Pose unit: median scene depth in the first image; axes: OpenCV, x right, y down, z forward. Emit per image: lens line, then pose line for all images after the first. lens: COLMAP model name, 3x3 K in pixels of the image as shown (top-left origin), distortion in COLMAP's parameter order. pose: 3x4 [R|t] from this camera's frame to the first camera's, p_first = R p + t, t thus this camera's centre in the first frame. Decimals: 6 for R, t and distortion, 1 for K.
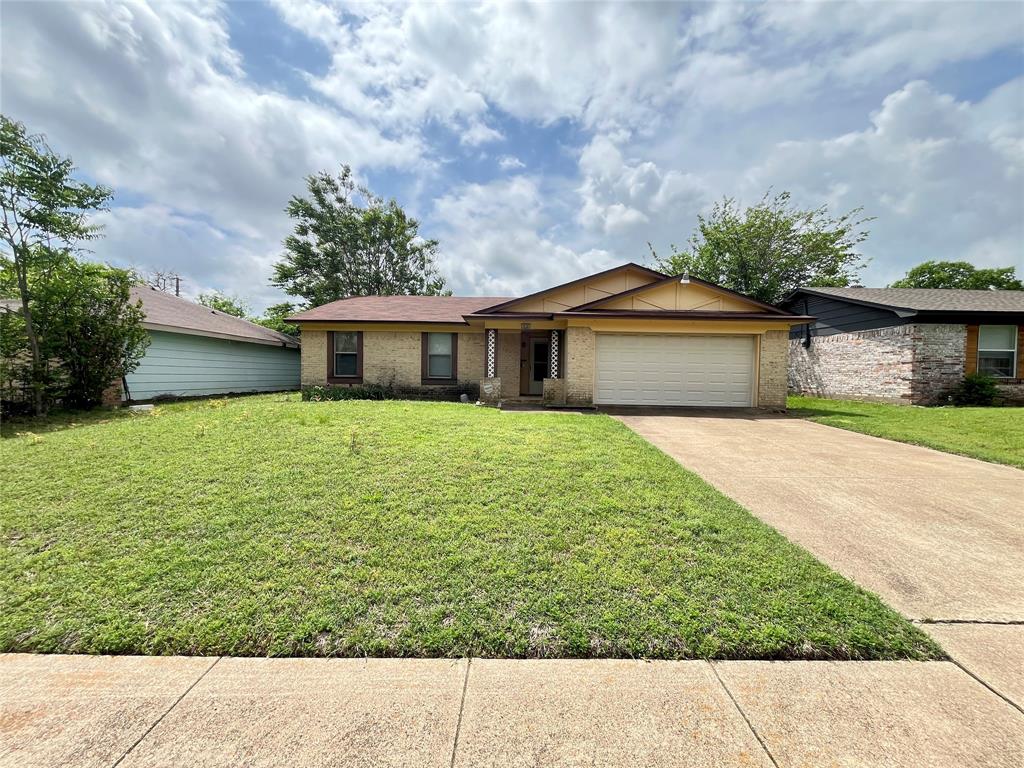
lens RADIAL K [[412.0, 0, 520.1], [0, 412.0, 386.3], [0, 0, 1]] dist [-0.003681, 0.000324]
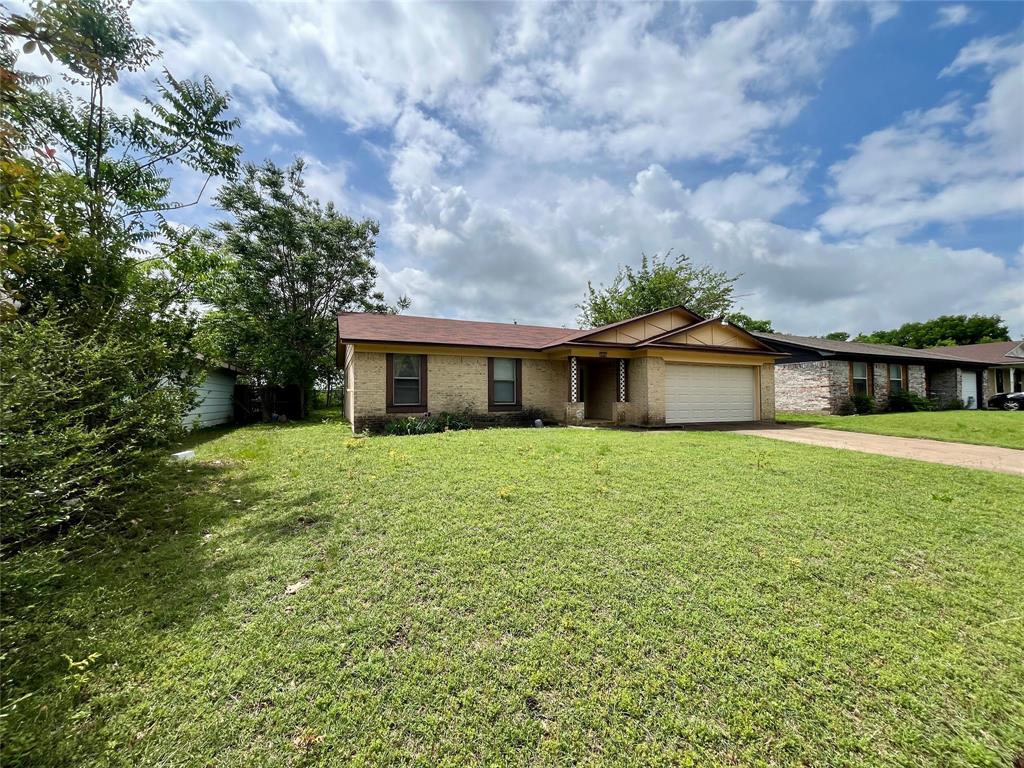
lens RADIAL K [[412.0, 0, 522.9], [0, 412.0, 403.1], [0, 0, 1]] dist [-0.003681, 0.000324]
pose [[0.910506, -0.022759, 0.412869, -0.685535], [0.025937, 0.999661, -0.002092, -0.023101], [-0.412682, 0.012614, 0.910788, 0.106123]]
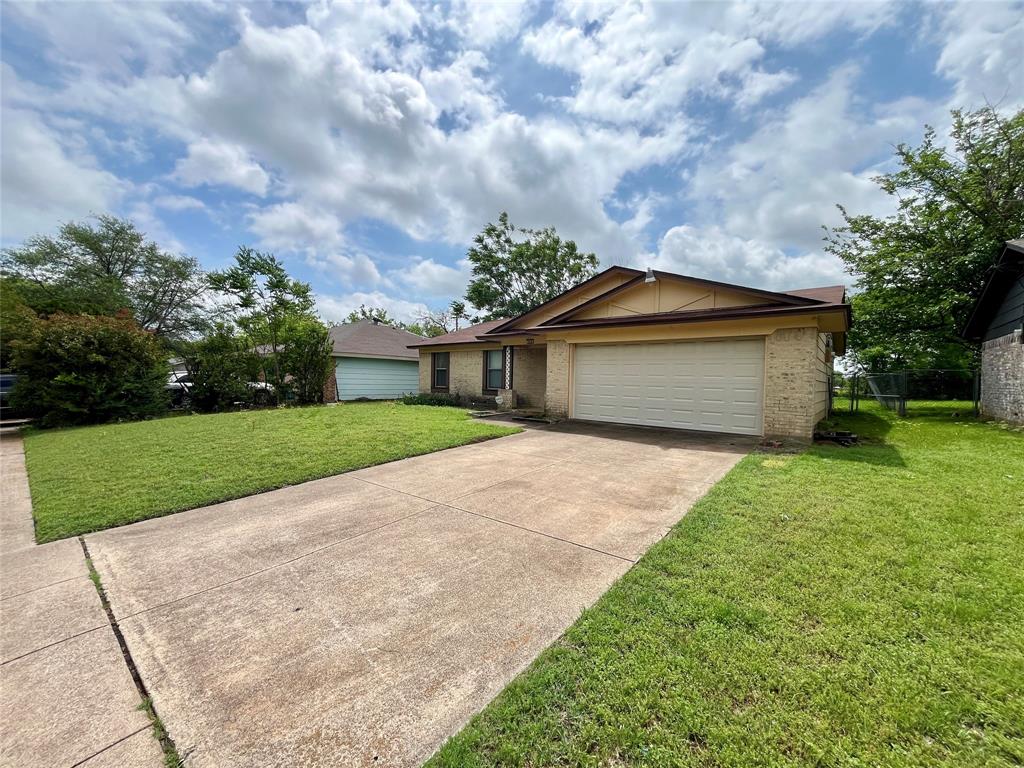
lens RADIAL K [[412.0, 0, 530.2], [0, 412.0, 432.4], [0, 0, 1]] dist [-0.003681, 0.000324]
pose [[0.796199, 0.074549, -0.600425, 0.723463], [-0.014661, 0.994466, 0.104031, -0.025608], [0.604858, -0.074026, 0.792885, 0.156129]]
